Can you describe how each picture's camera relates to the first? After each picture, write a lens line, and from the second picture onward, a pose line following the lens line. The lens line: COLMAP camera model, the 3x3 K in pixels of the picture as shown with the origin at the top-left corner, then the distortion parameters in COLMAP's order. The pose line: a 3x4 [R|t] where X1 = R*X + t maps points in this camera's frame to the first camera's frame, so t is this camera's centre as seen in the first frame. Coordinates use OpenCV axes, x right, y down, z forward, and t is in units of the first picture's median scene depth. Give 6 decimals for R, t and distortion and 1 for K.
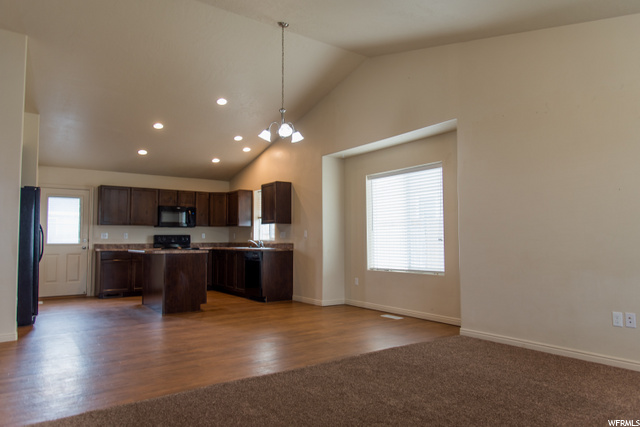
lens RADIAL K [[425.5, 0, 320.0], [0, 425.5, 213.5], [0, 0, 1]] dist [0.000767, -0.000024]
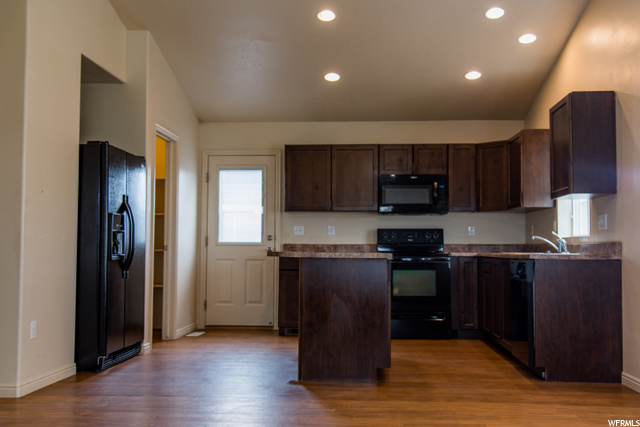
lens RADIAL K [[675.3, 0, 320.0], [0, 675.3, 213.5], [0, 0, 1]] dist [0.093525, -0.000021]
pose [[0.773109, -0.026247, -0.633729, 0.116419], [0.031987, 0.999485, -0.002374, 0.031941], [0.633466, -0.018436, 0.773551, 0.286967]]
